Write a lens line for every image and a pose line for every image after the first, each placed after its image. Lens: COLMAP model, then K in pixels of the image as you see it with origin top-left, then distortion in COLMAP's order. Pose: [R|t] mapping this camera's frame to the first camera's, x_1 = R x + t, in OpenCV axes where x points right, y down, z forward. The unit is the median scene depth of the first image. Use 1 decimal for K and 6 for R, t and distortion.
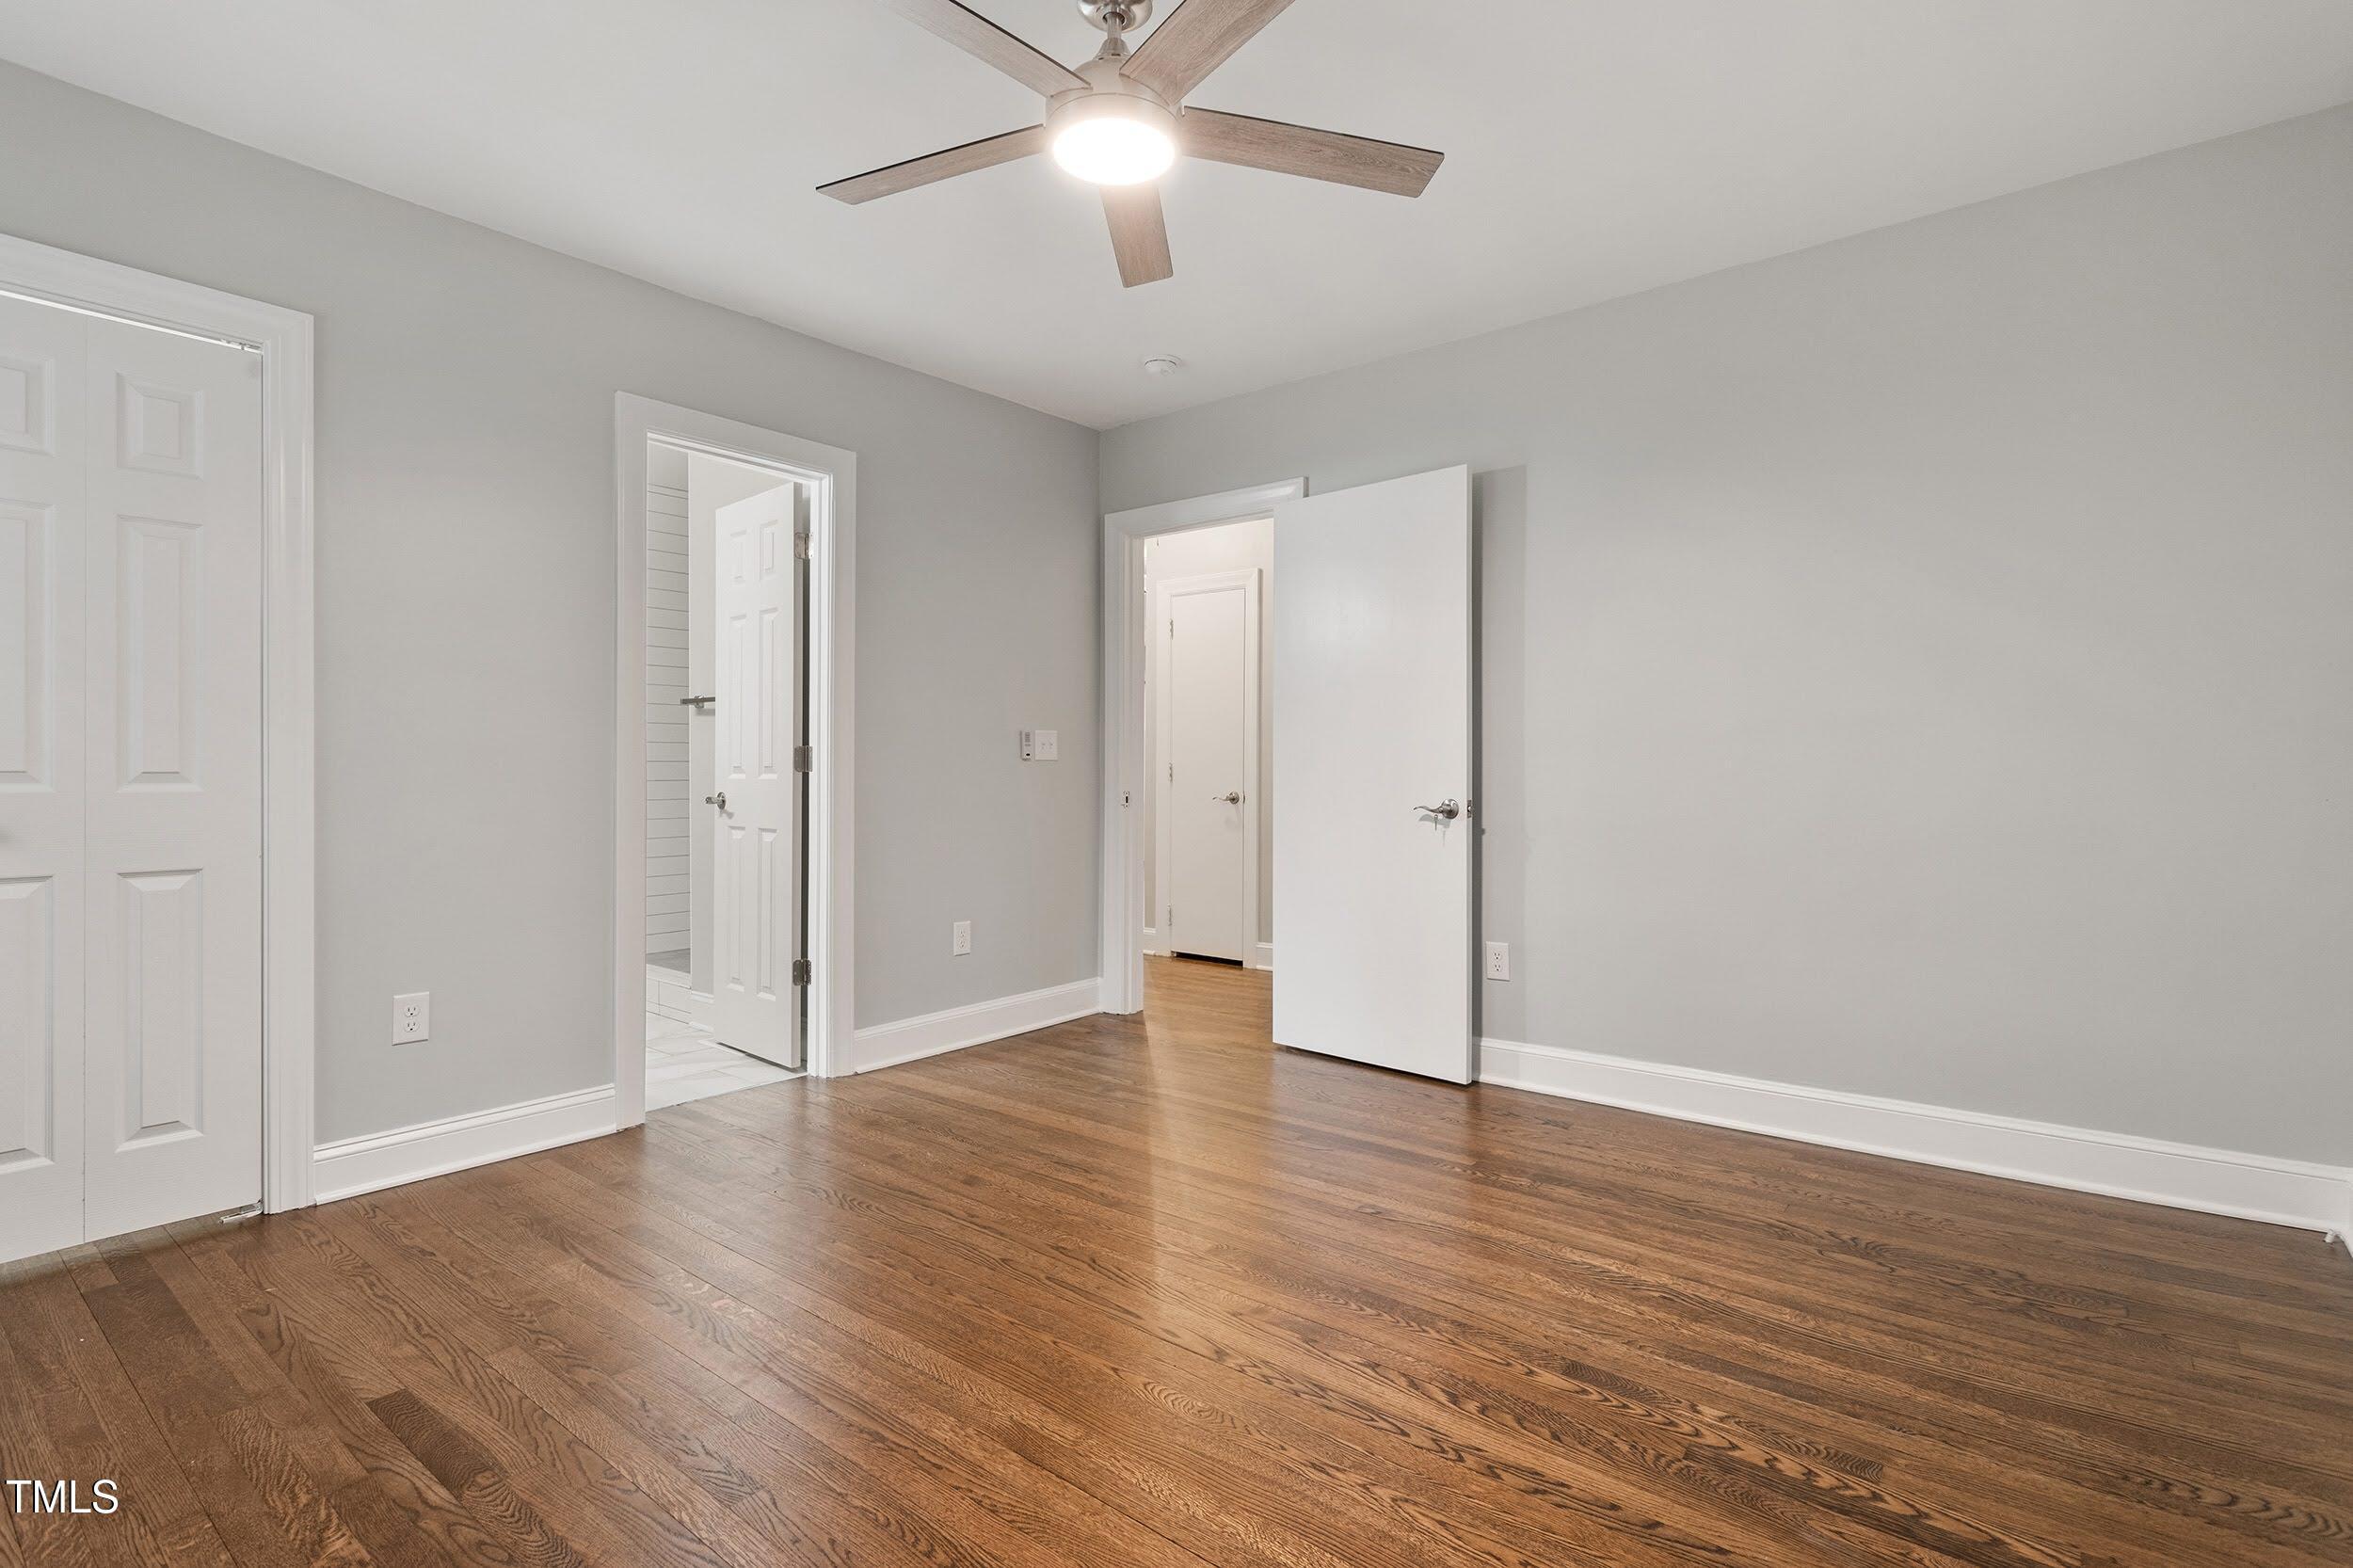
lens RADIAL K [[1130.8, 0, 1174.7], [0, 1130.8, 780.6], [0, 0, 1]] dist [0.000019, 0.000007]
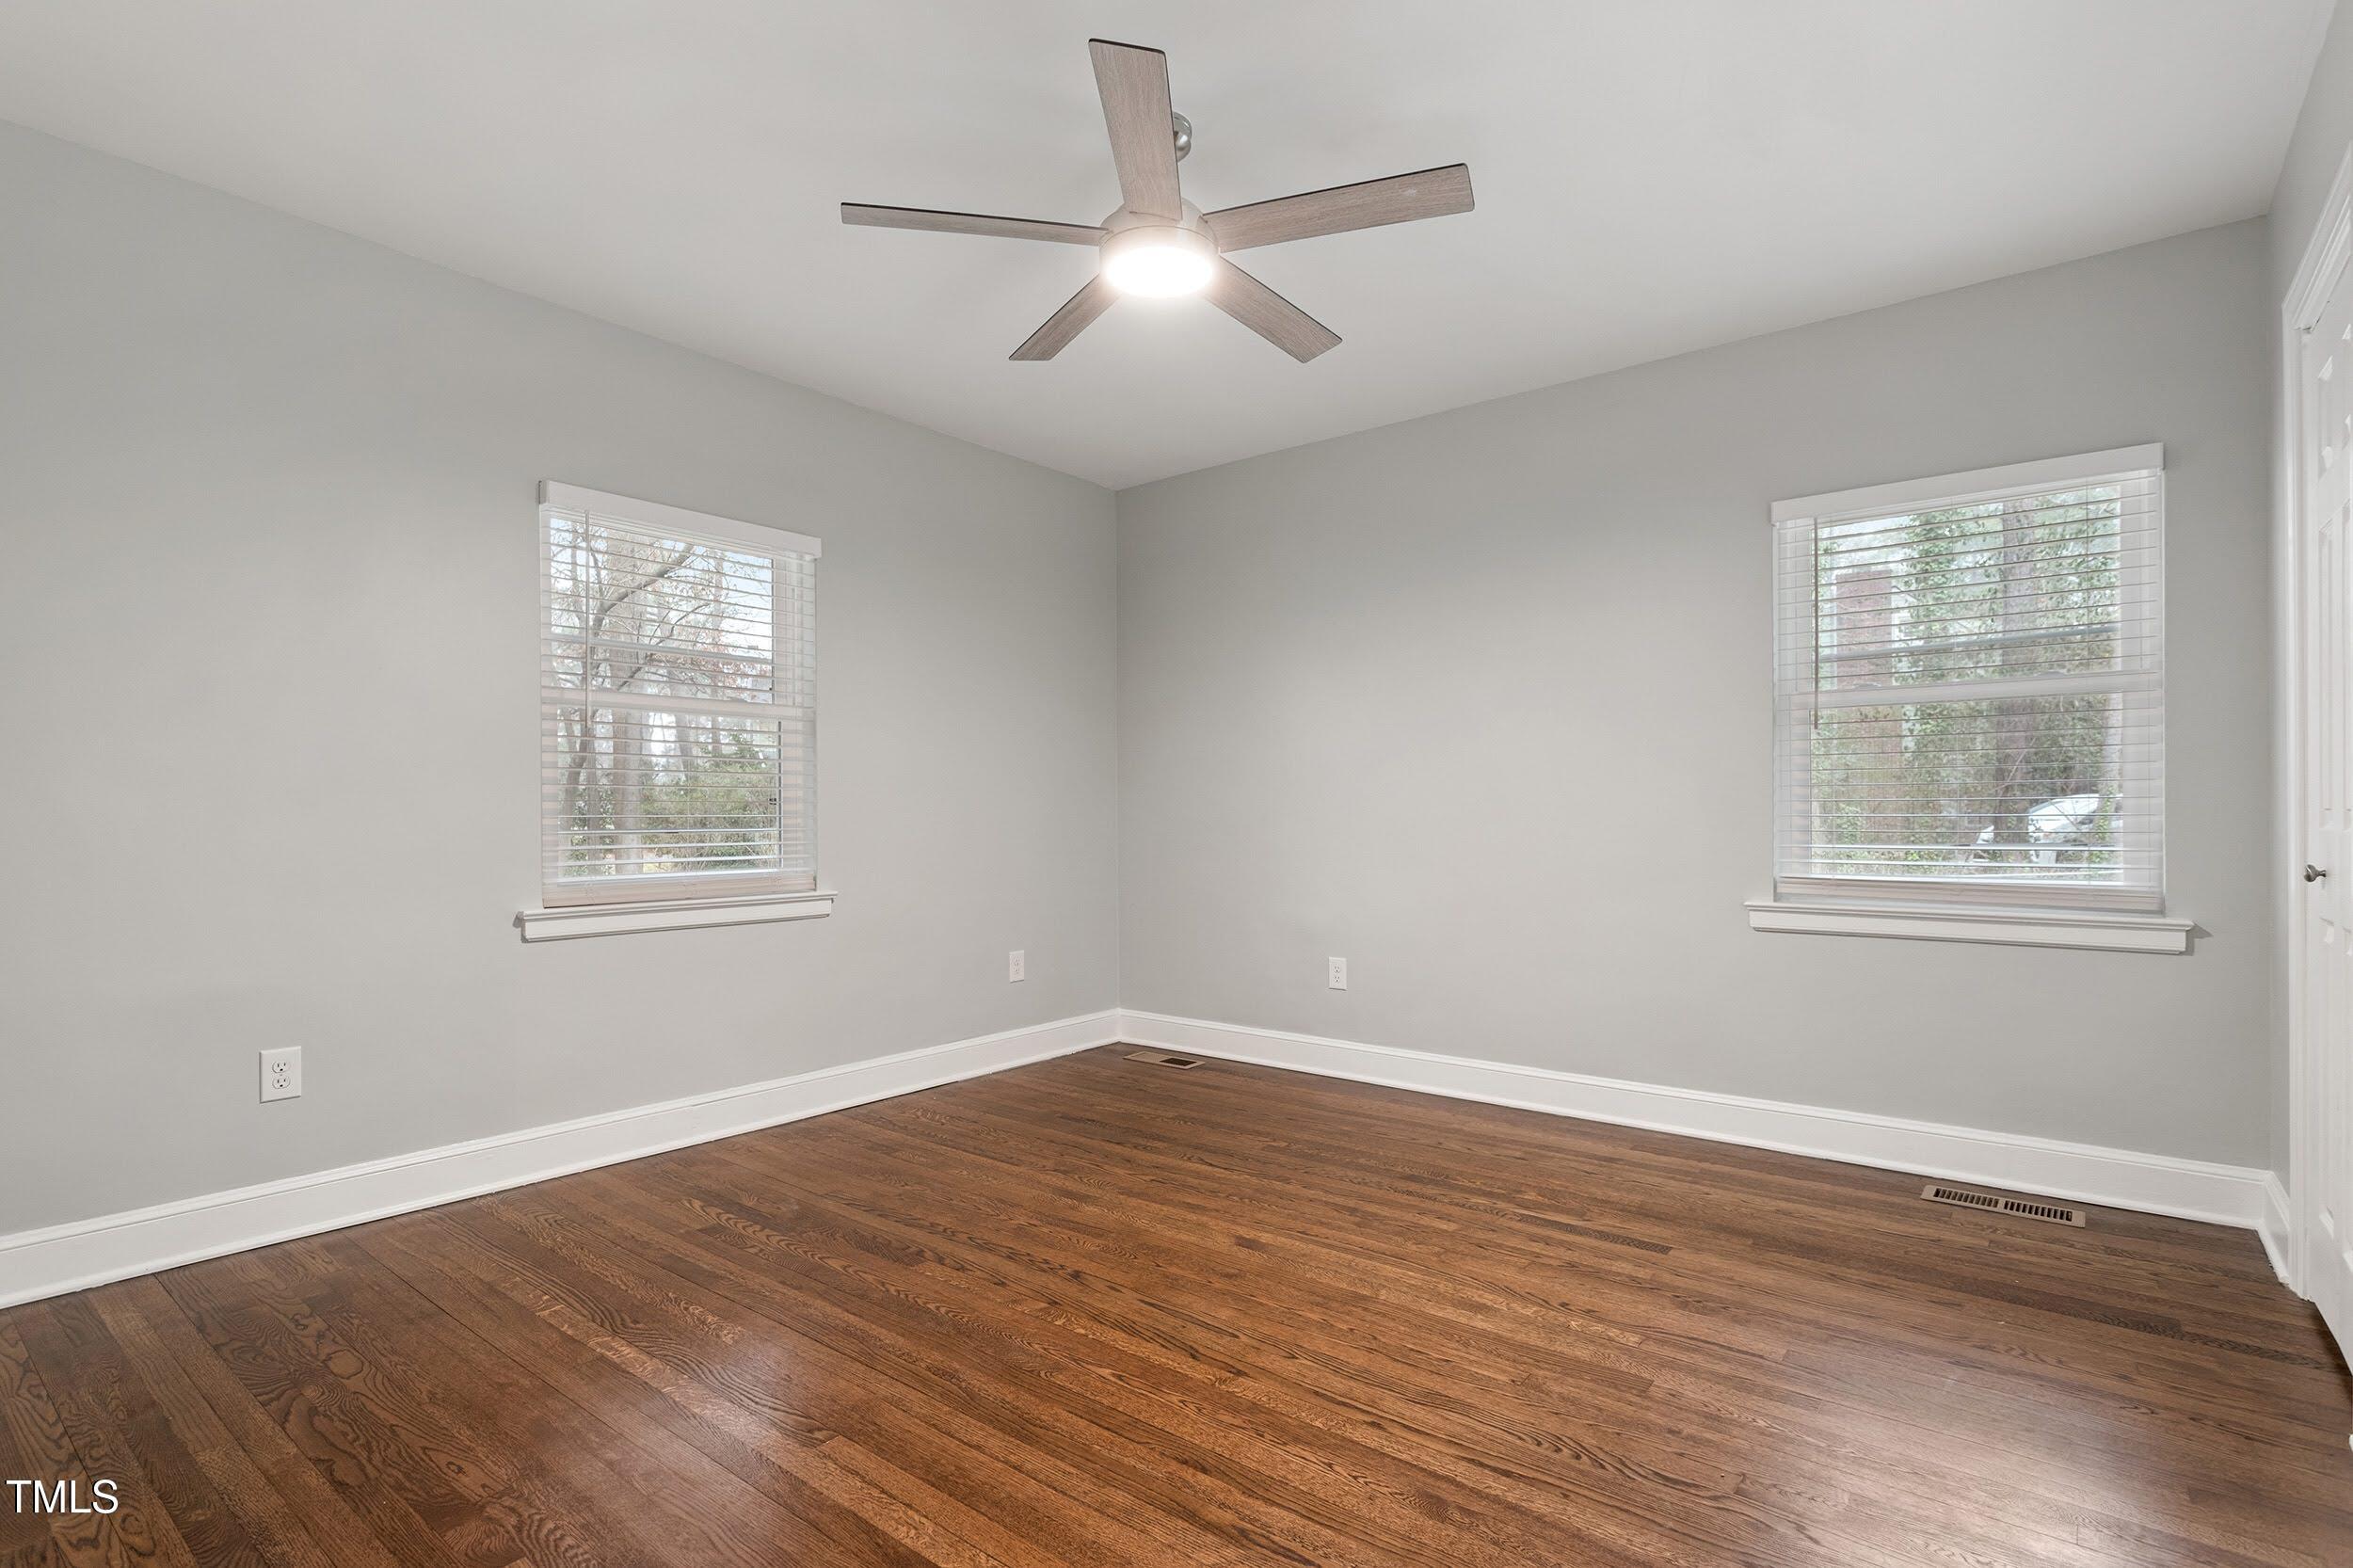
lens RADIAL K [[1130.8, 0, 1177.7], [0, 1130.8, 796.8], [0, 0, 1]] dist [0.000019, 0.000007]
pose [[-0.999869, 0.007752, -0.014213, -0.062773], [0.007893, 0.999920, -0.009858, -0.014542], [0.014136, -0.009969, -0.999850, 2.369736]]
